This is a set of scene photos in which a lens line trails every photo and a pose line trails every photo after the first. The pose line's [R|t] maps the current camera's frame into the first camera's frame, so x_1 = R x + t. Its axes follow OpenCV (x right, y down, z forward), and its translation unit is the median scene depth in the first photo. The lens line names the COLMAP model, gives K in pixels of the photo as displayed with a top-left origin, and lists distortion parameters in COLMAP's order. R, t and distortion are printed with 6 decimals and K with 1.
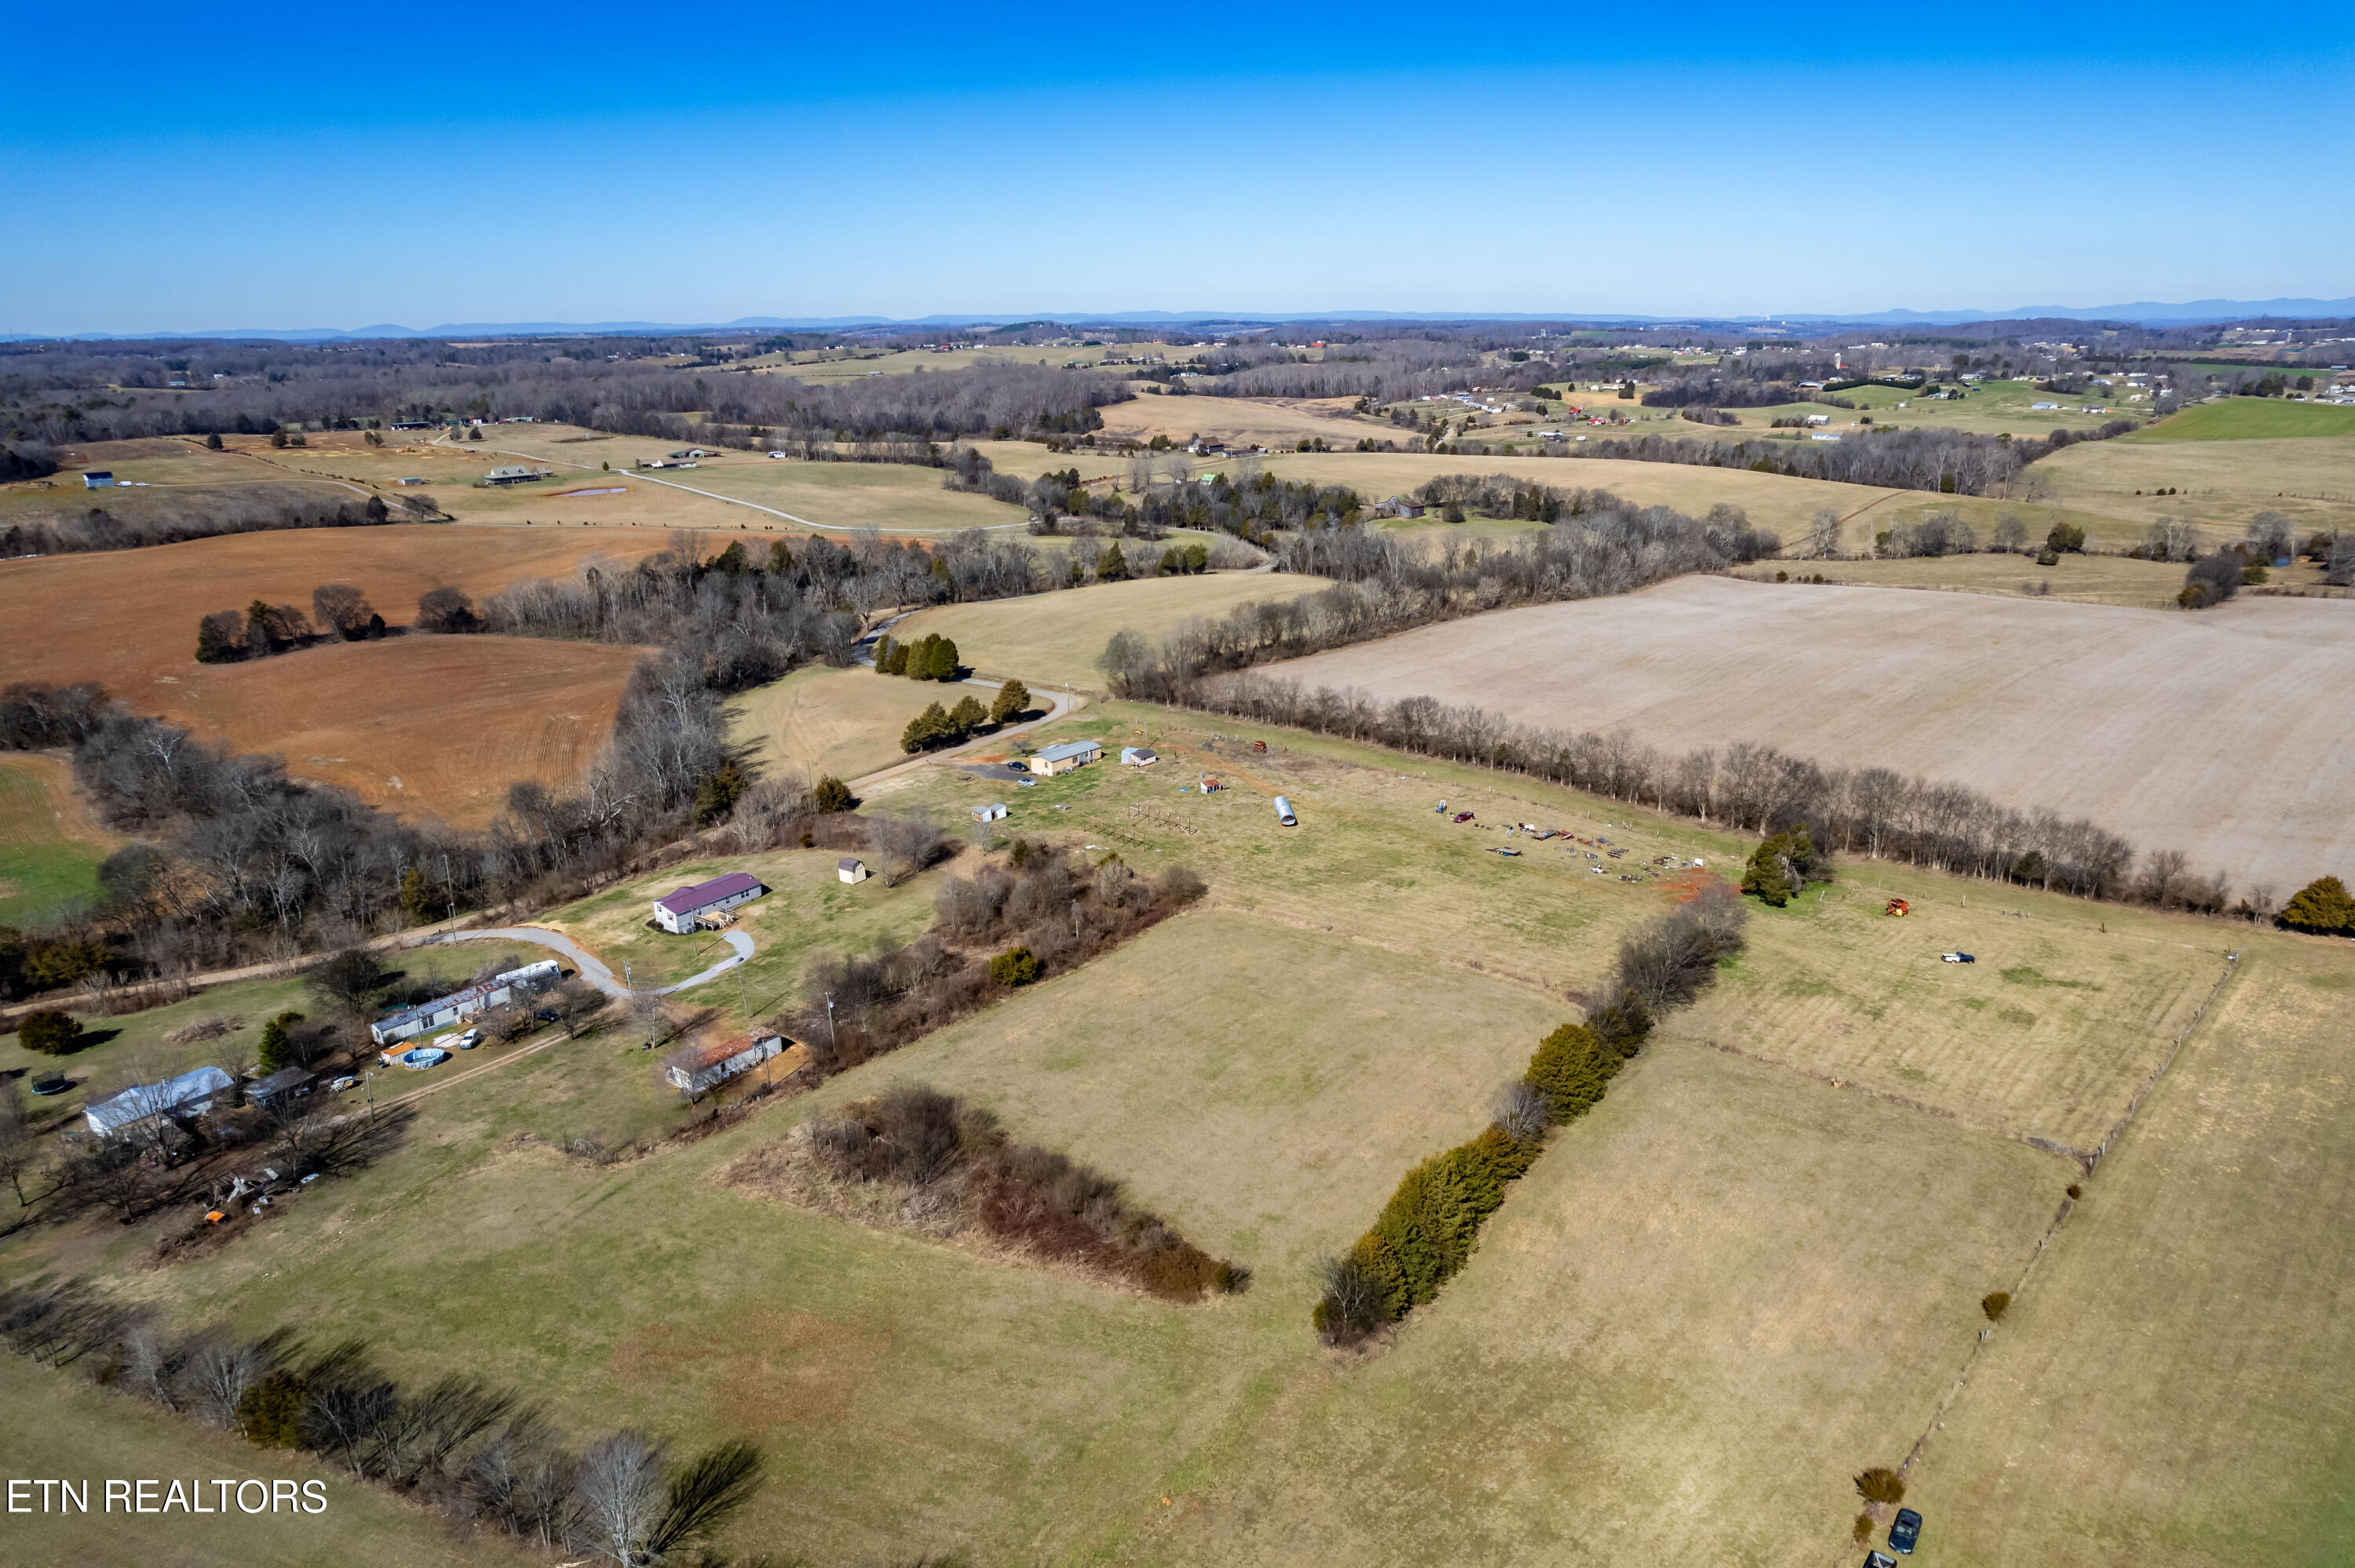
lens RADIAL K [[1506.6, 0, 1178.7], [0, 1506.6, 796.0], [0, 0, 1]] dist [-0.079280, 0.071682]
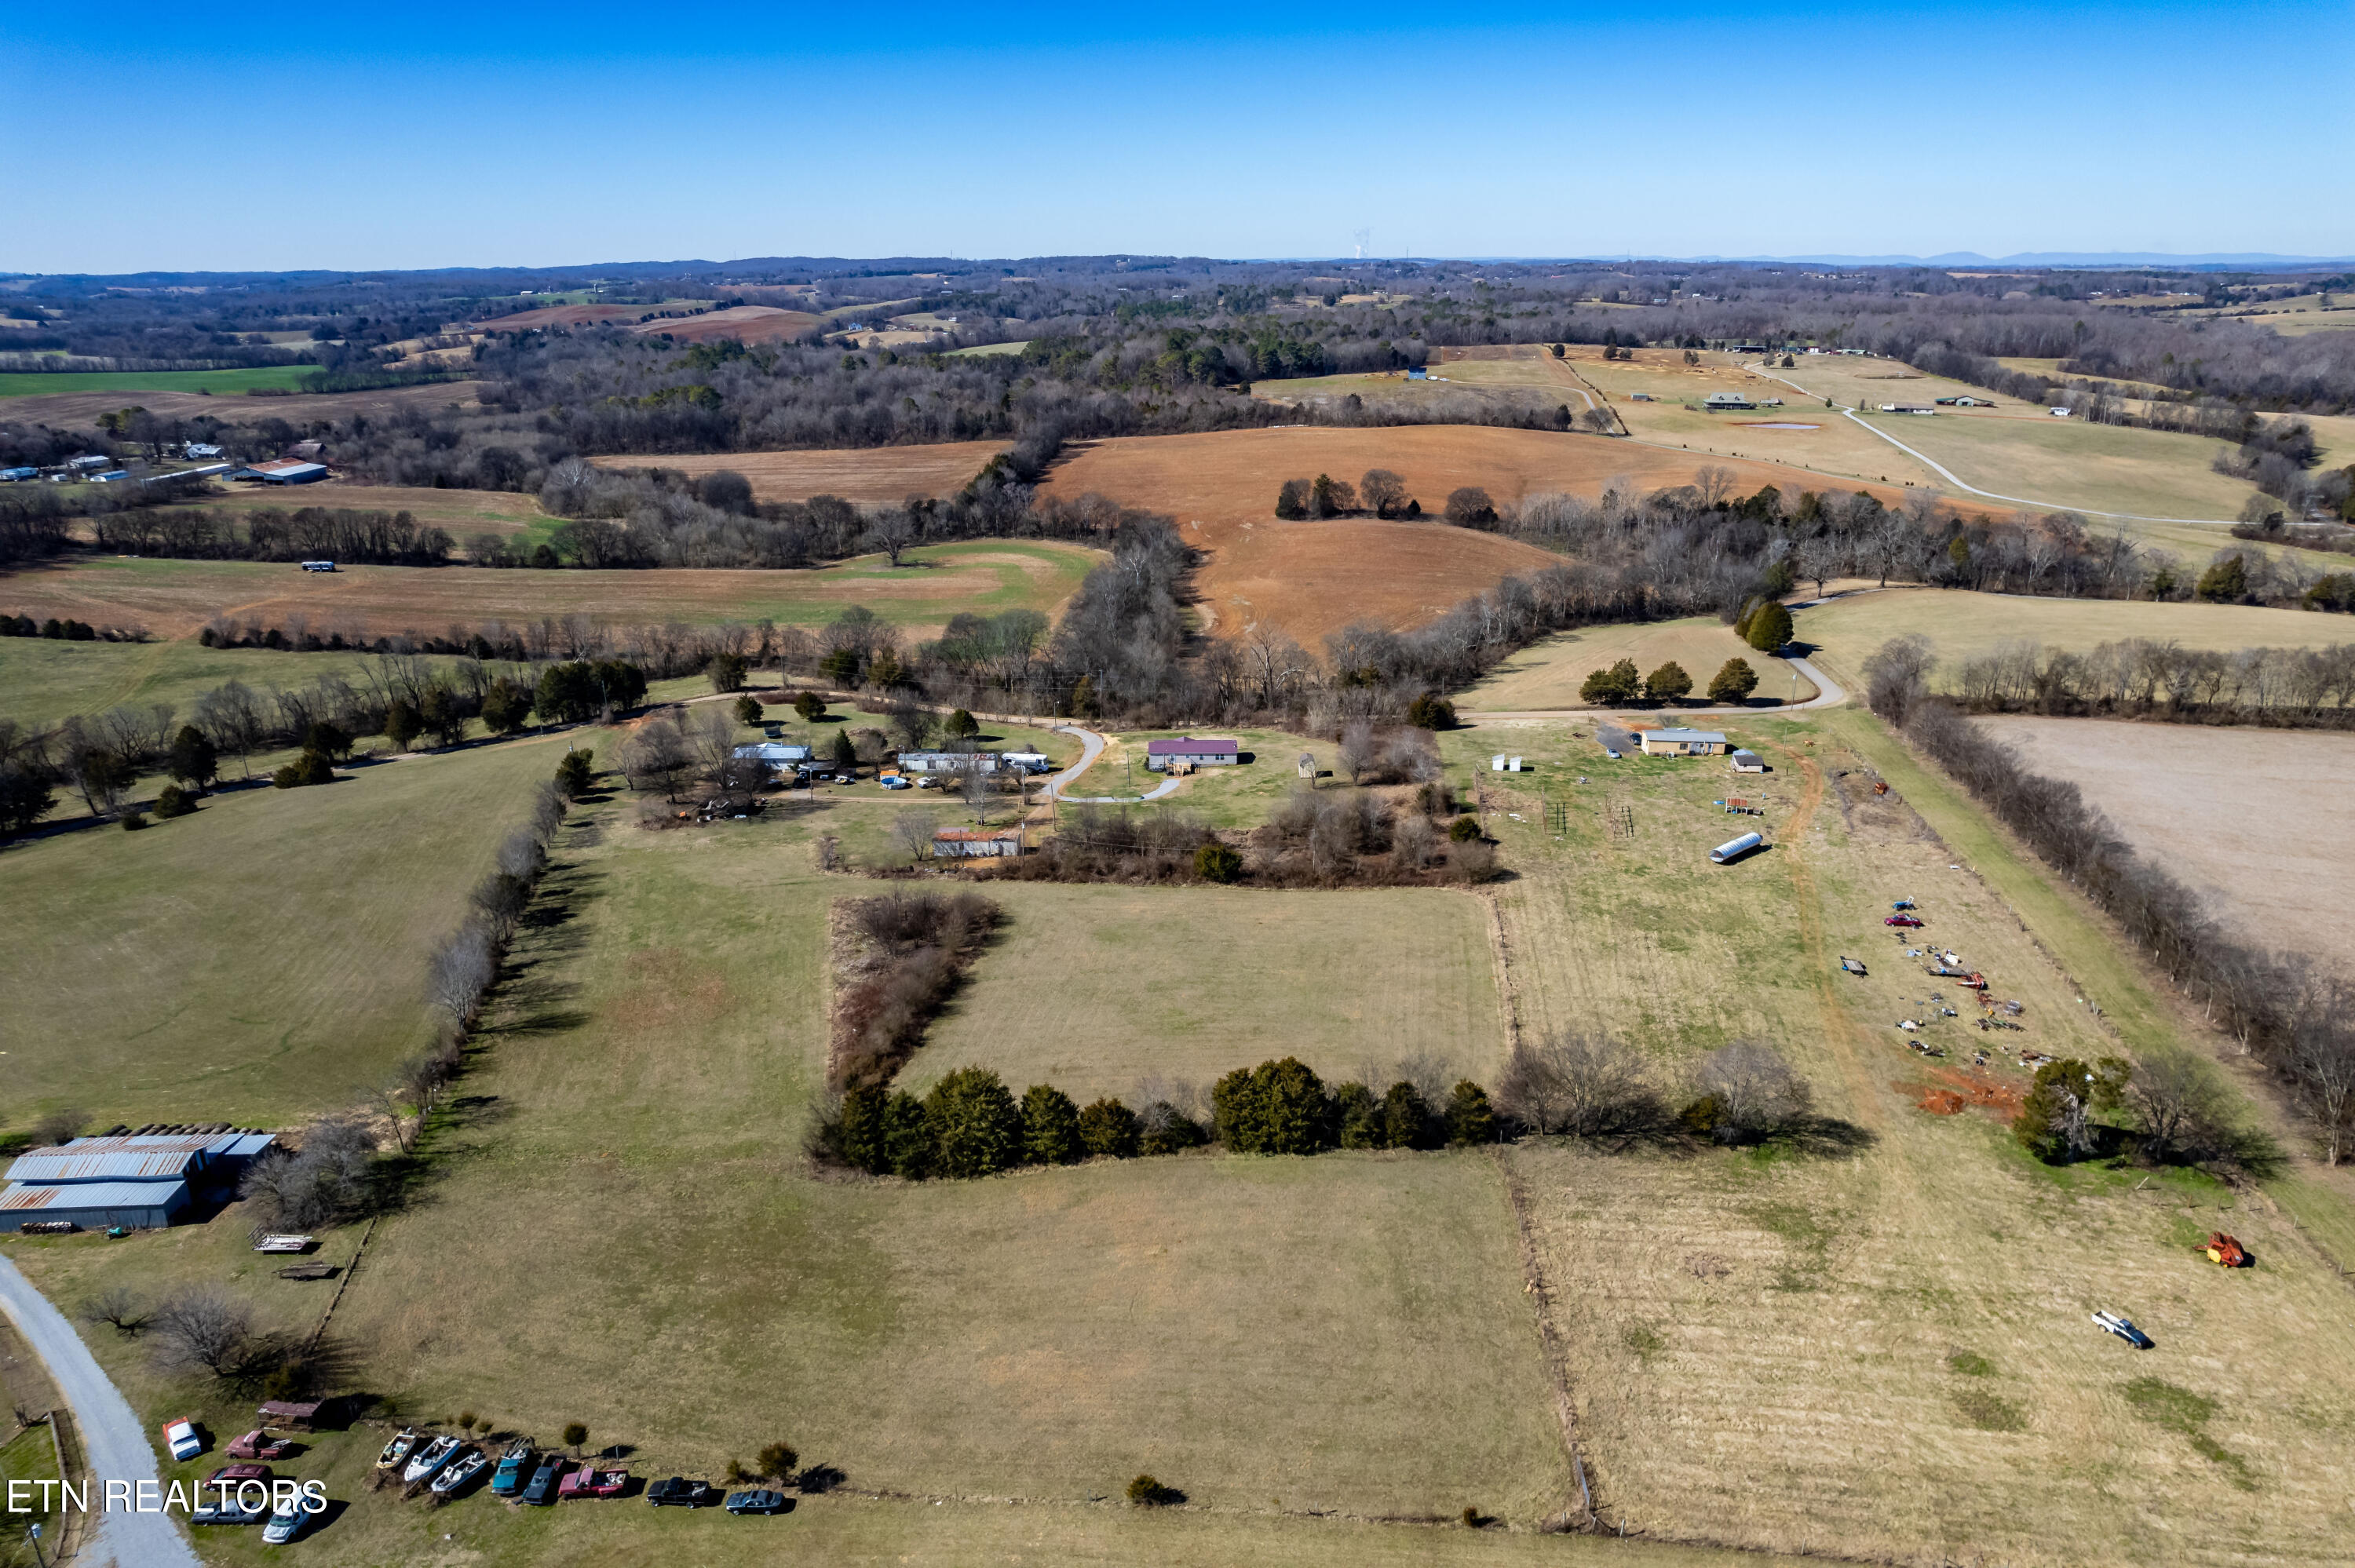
lens RADIAL K [[1506.6, 0, 1178.7], [0, 1506.6, 796.0], [0, 0, 1]] dist [-0.079280, 0.071682]
pose [[0.591226, 0.282097, -0.755562, 0.315817], [-0.248412, 0.954983, 0.162171, -0.047096], [0.767296, 0.091811, 0.634687, 0.133059]]
